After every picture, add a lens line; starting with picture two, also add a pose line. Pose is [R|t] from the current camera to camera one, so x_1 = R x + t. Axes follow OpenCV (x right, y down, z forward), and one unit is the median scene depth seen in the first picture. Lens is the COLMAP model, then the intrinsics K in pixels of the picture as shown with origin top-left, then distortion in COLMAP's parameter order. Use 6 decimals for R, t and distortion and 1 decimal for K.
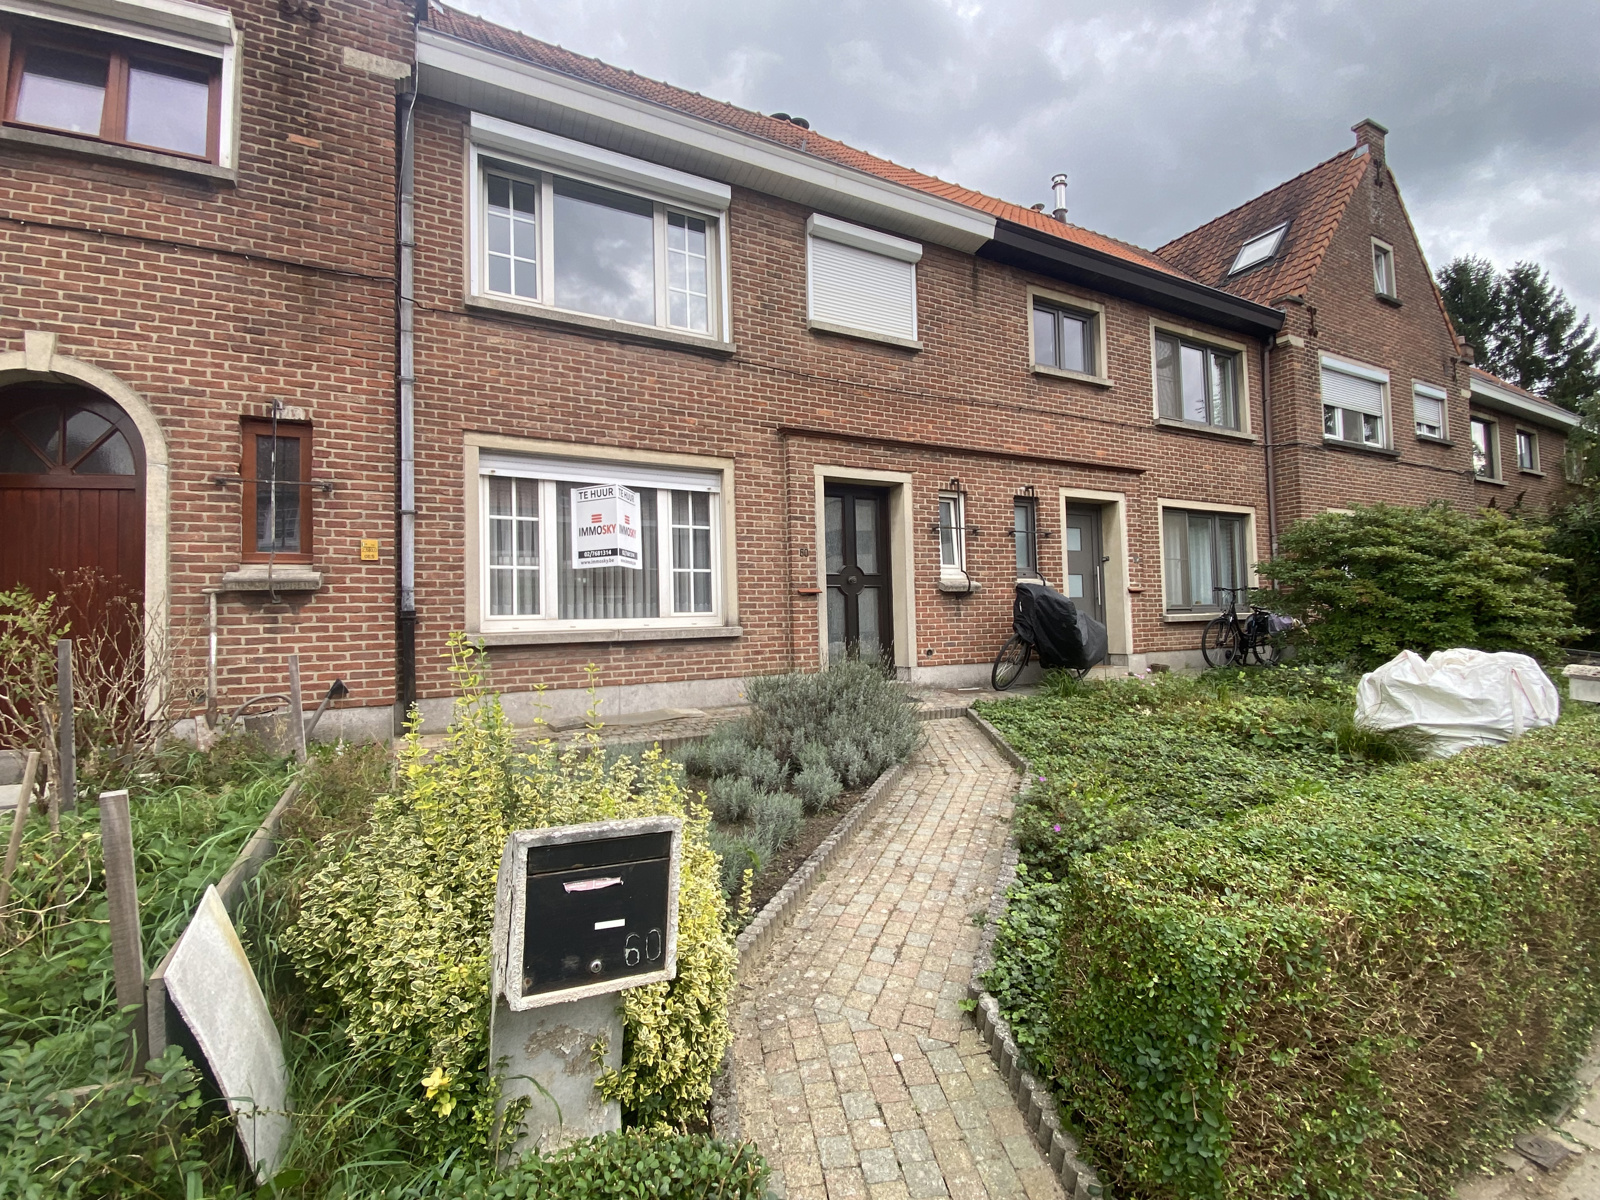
lens RADIAL K [[708.1, 0, 800.0], [0, 708.1, 600.0], [0, 0, 1]] dist [-0.059280, 0.000102]
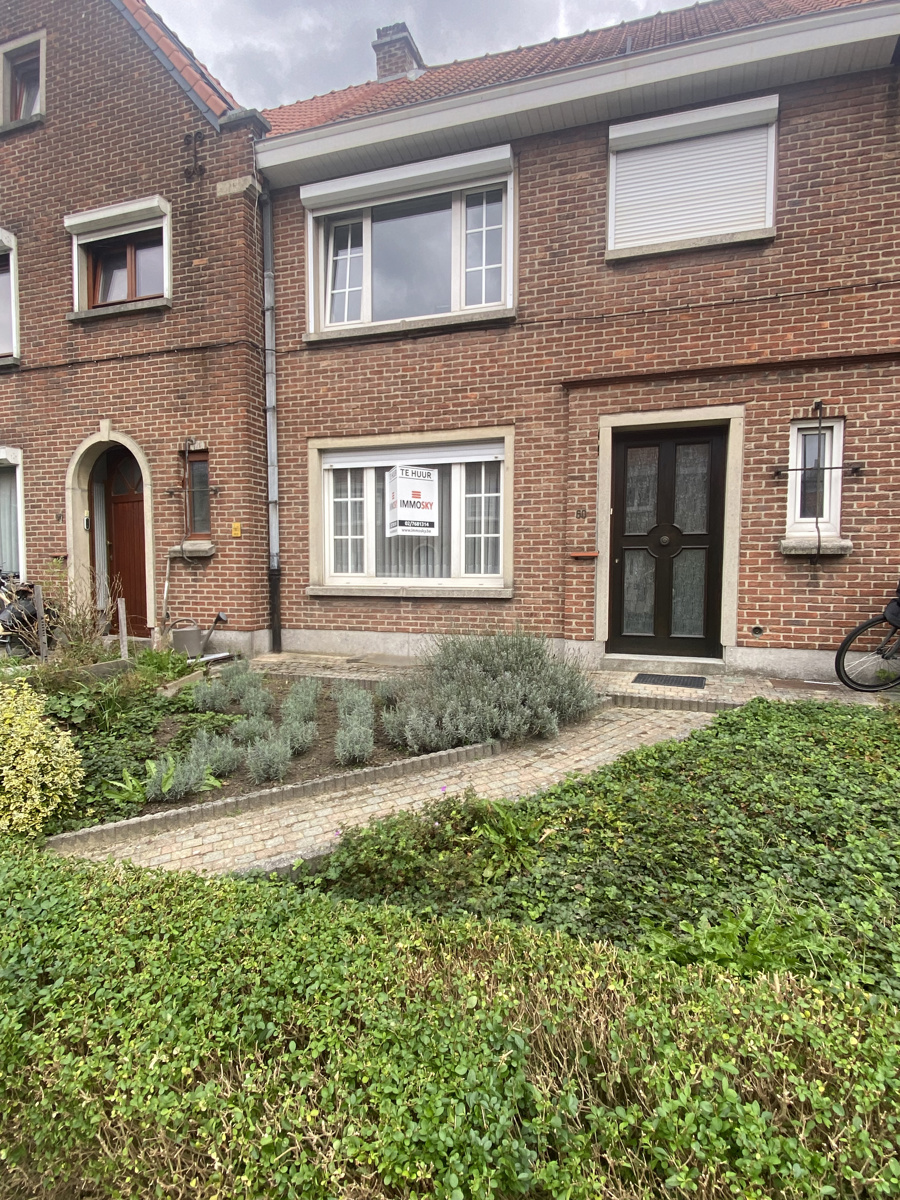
lens RADIAL K [[612.7, 0, 450.0], [0, 612.7, 610.1], [0, 0, 1]] dist [0.003581, -0.050352]
pose [[0.667791, 0.070573, -0.740996, 0.568511], [0.001536, 0.995363, 0.096182, -0.019612], [0.744347, -0.065368, 0.664586, 0.349180]]
